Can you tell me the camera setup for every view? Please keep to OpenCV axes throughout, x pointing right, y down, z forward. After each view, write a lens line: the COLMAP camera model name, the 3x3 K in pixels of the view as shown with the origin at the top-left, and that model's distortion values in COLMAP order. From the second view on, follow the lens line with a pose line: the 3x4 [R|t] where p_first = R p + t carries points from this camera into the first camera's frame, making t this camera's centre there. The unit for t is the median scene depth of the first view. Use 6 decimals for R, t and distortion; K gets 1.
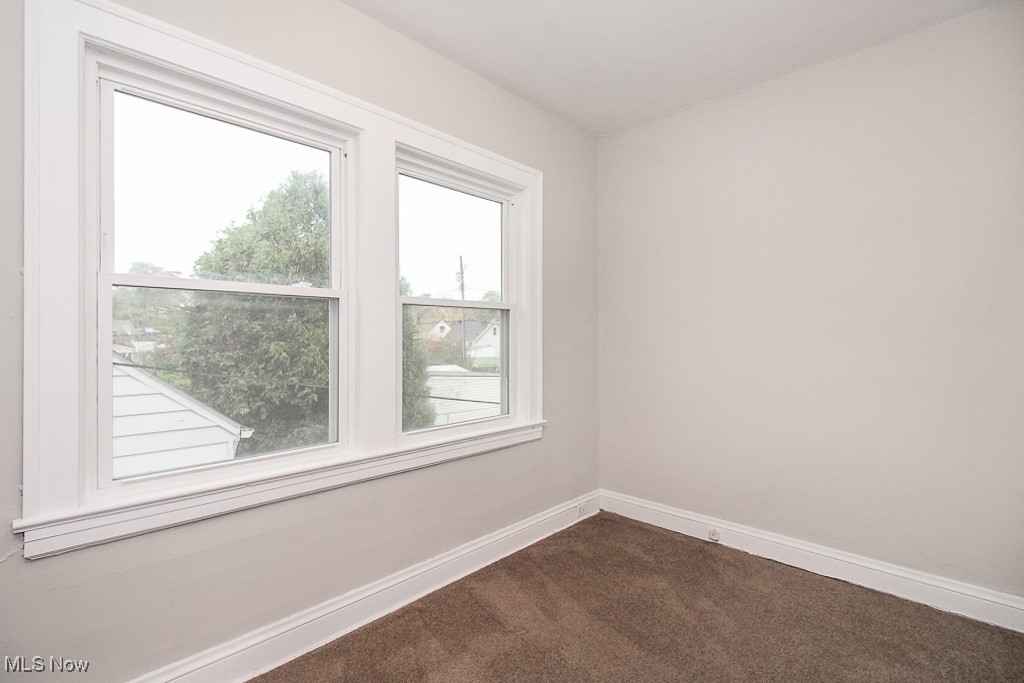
lens RADIAL K [[474.8, 0, 510.8], [0, 474.8, 340.8], [0, 0, 1]] dist [0.014375, -0.006383]
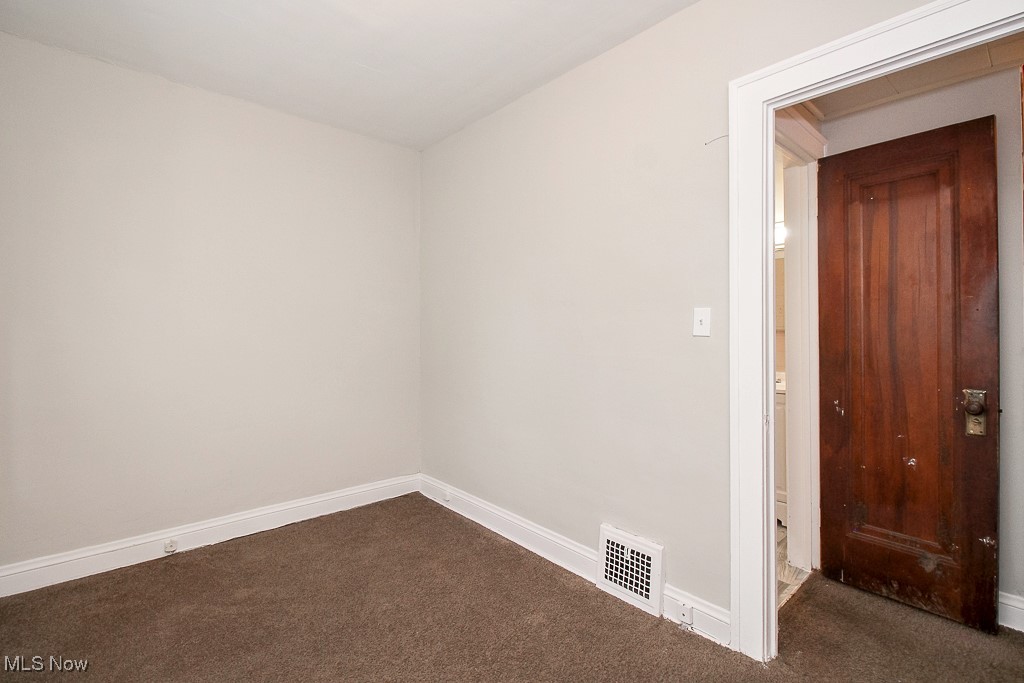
lens RADIAL K [[474.8, 0, 506.4], [0, 474.8, 336.5], [0, 0, 1]] dist [0.014375, -0.006383]
pose [[0.080615, -0.011973, 0.996673, -0.477239], [-0.000761, 0.999927, 0.012074, -0.020066], [-0.996745, -0.001732, 0.080600, 0.277334]]
